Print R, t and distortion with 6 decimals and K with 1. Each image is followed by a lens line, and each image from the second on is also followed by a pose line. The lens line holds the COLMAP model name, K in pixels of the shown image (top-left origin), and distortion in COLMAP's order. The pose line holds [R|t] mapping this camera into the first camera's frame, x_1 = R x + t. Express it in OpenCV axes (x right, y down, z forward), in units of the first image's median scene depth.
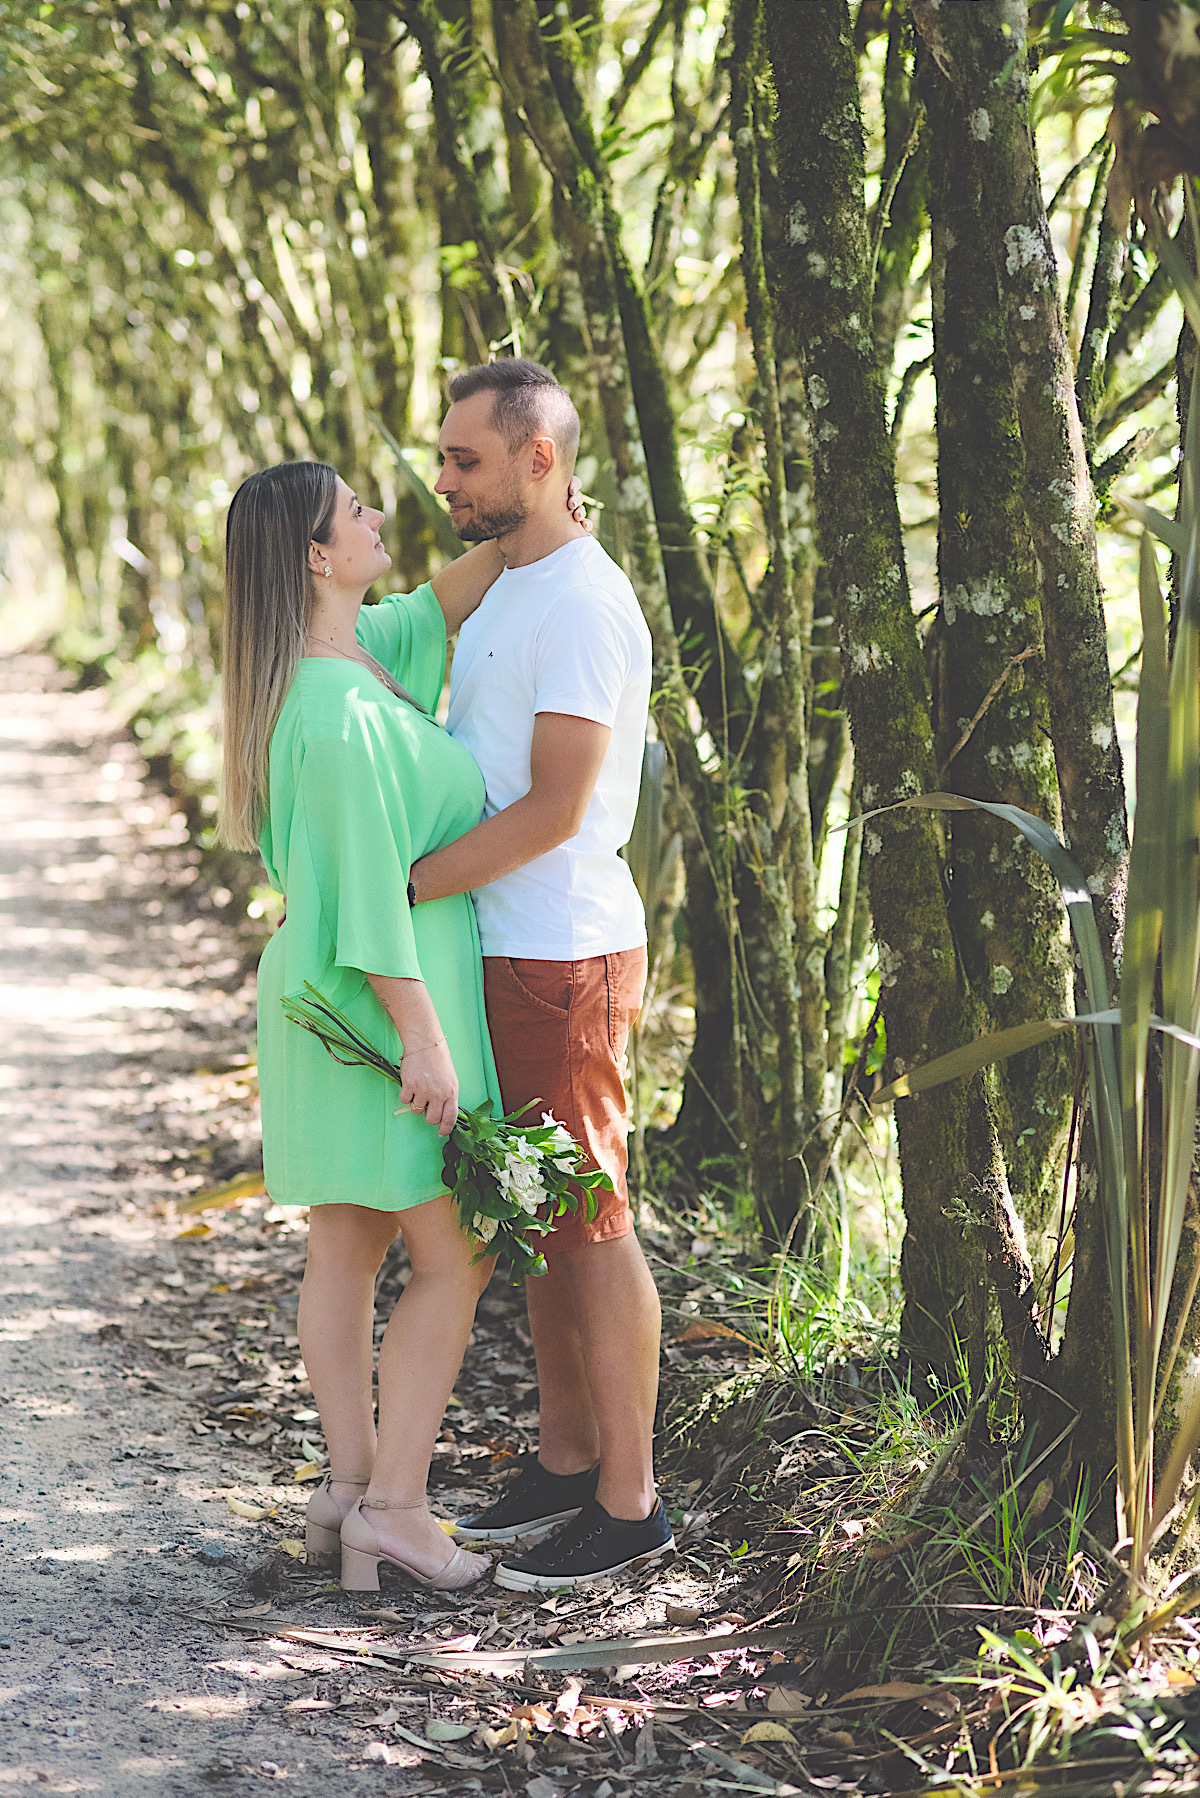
lens RADIAL K [[4118.6, 0, 597.8], [0, 4118.6, 923.9], [0, 0, 1]] dist [0.005525, -0.803841]
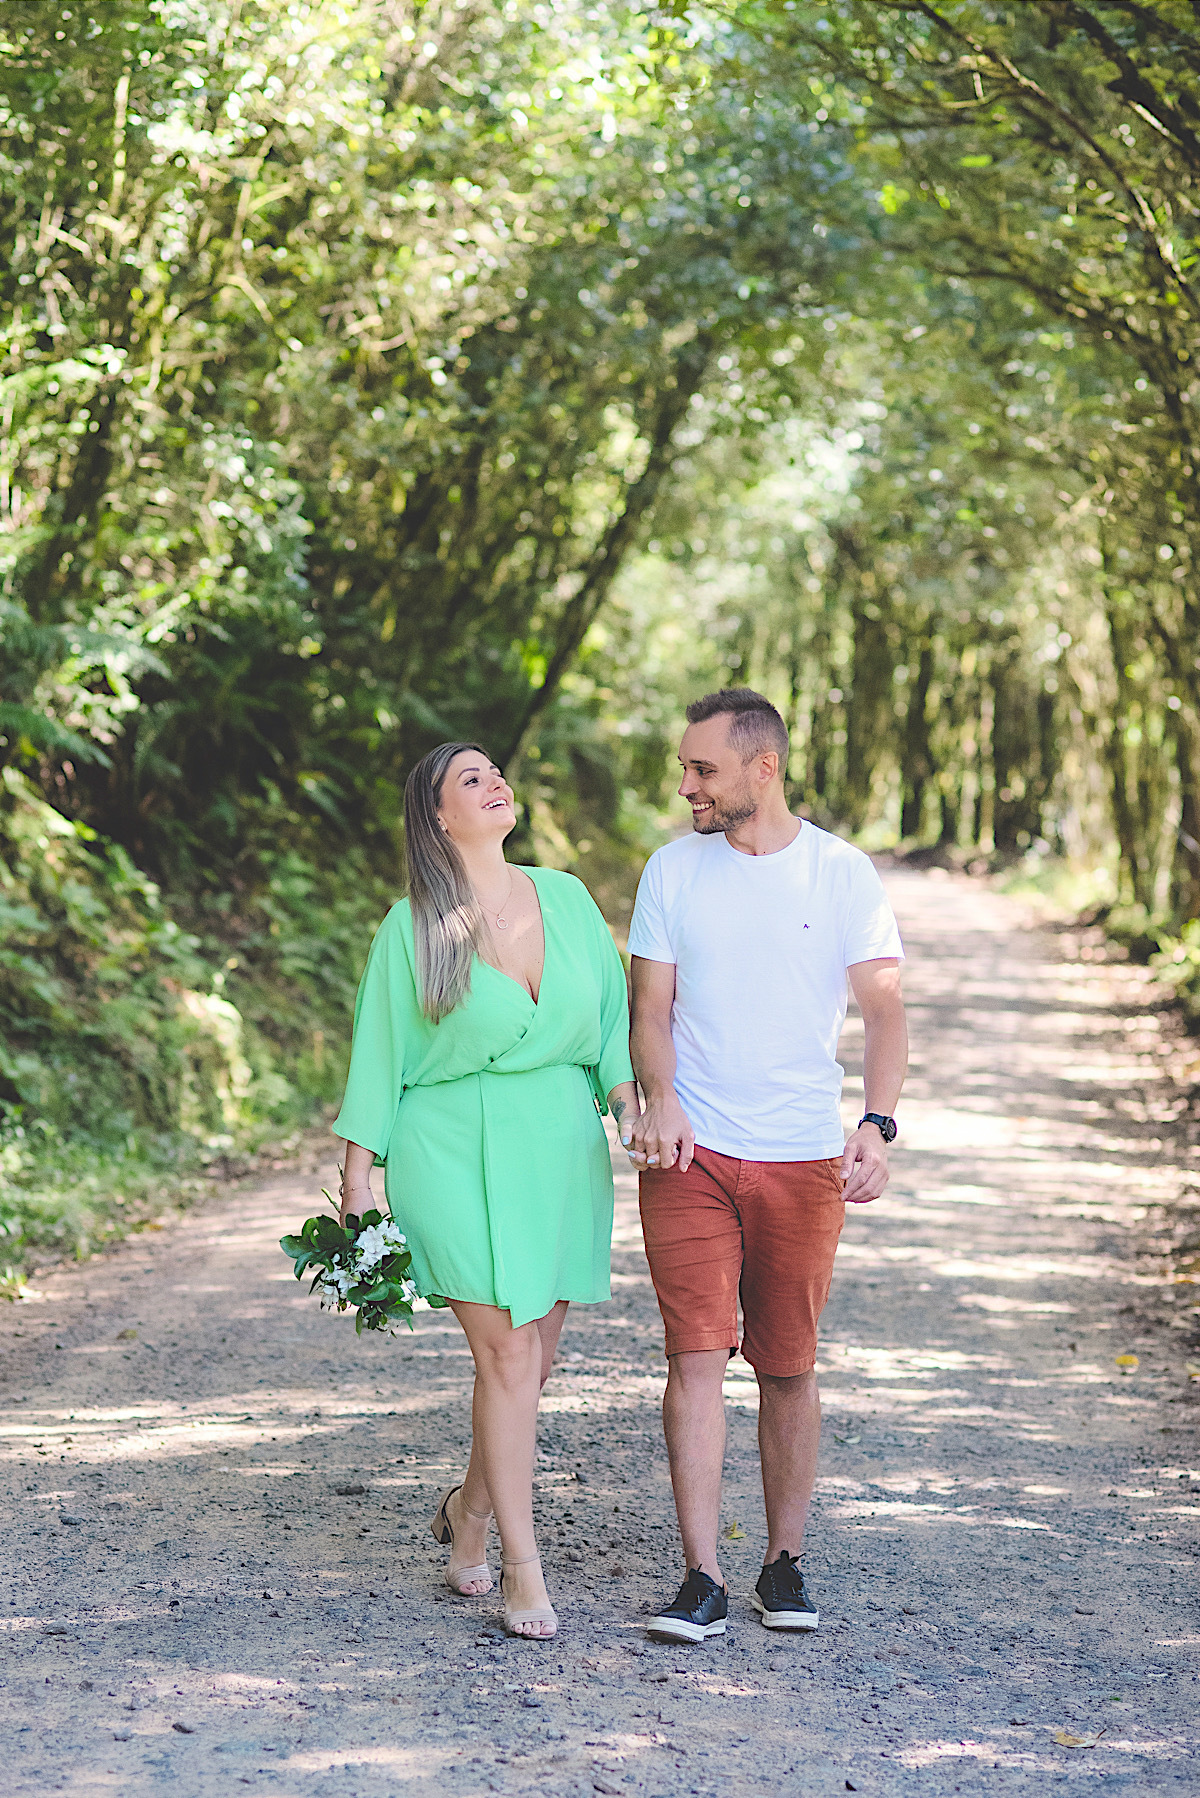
lens RADIAL K [[4384.4, 0, 599.3], [0, 4384.4, 890.0], [0, 0, 1]] dist [0.011747, -1.040979]
pose [[0.969705, 0.027287, -0.242748, 0.088452], [-0.044992, 0.996691, -0.067691, 0.041089], [0.240098, 0.076562, 0.967725, -0.761186]]
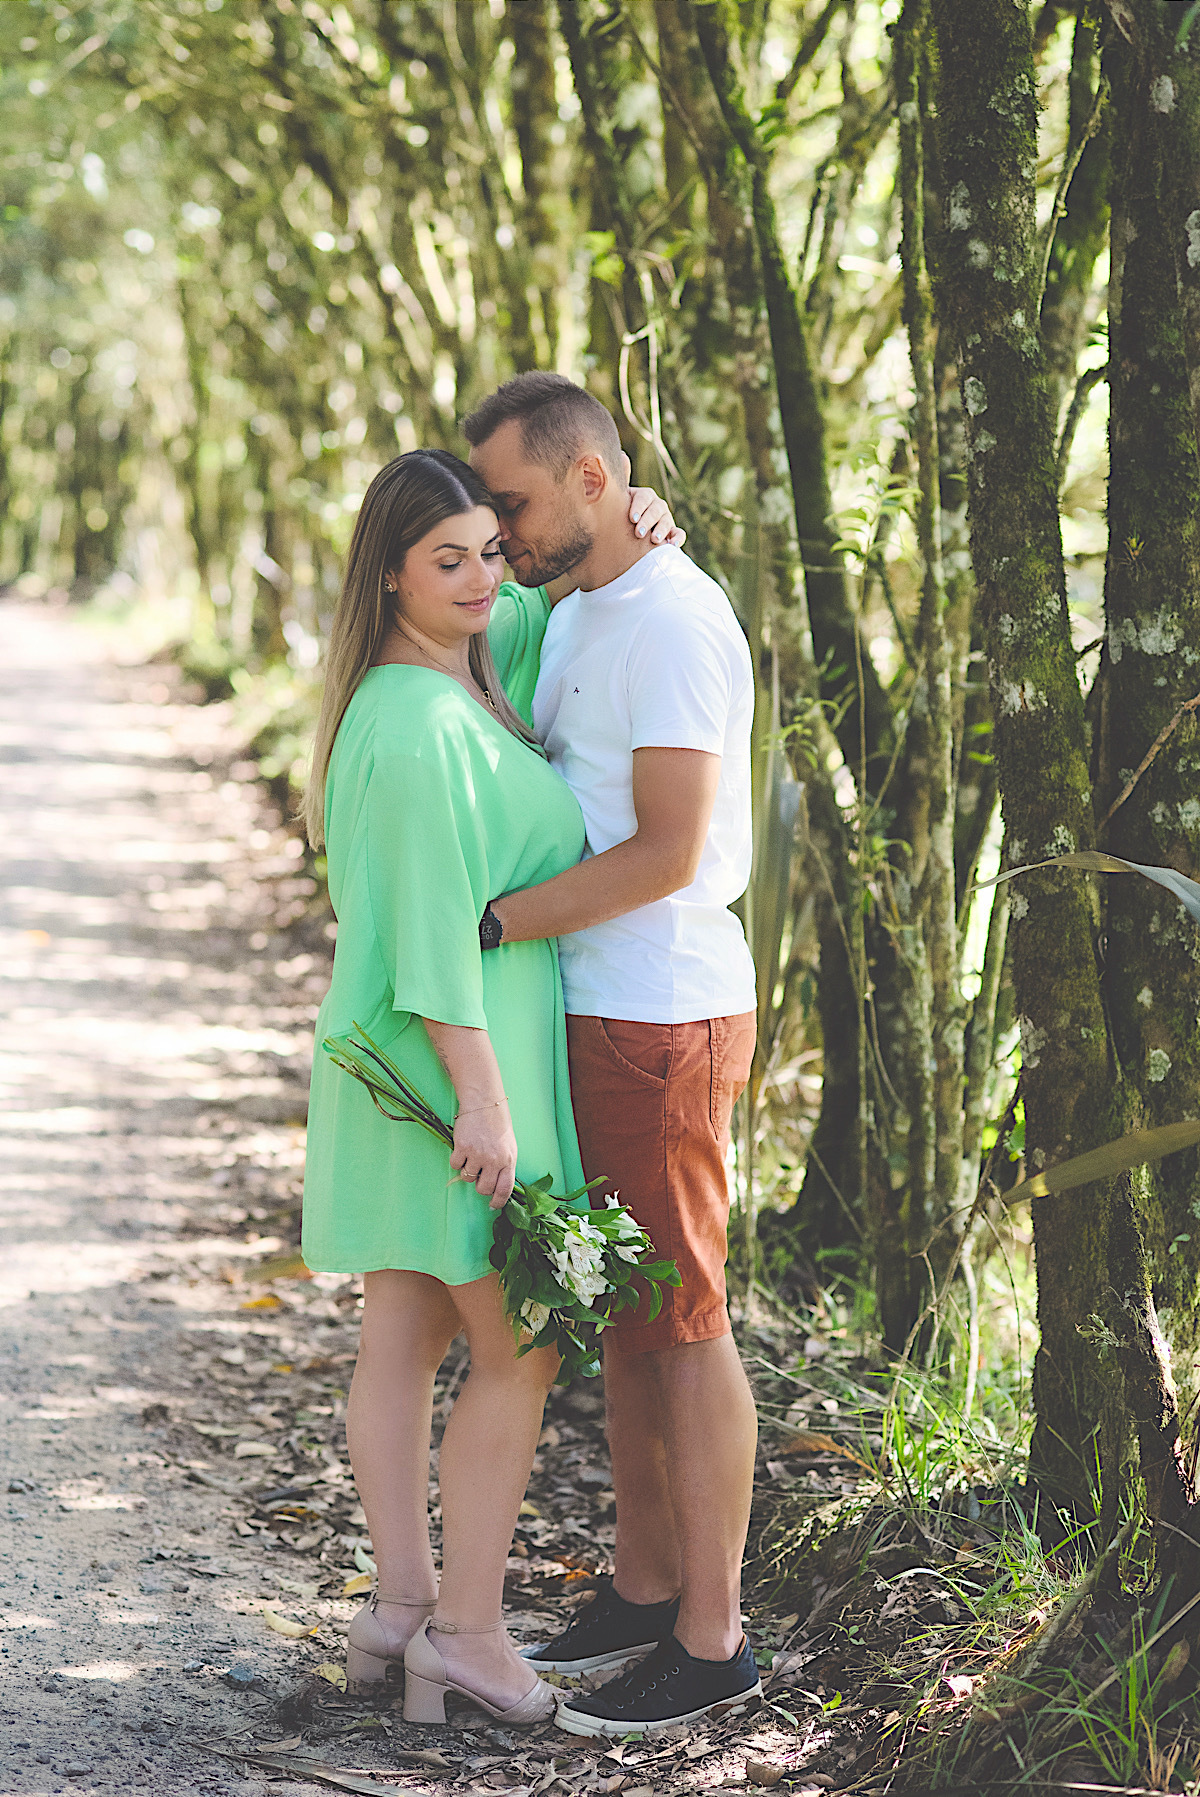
lens RADIAL K [[4381.9, 0, 599.3], [0, 4381.9, 889.5], [0, 0, 1]] dist [0.011747, -1.040979]
pose [[0.998604, 0.038881, -0.035759, 0.009067], [-0.039533, 0.999061, -0.017708, -0.002500], [0.035037, 0.019097, 0.999204, 0.046923]]
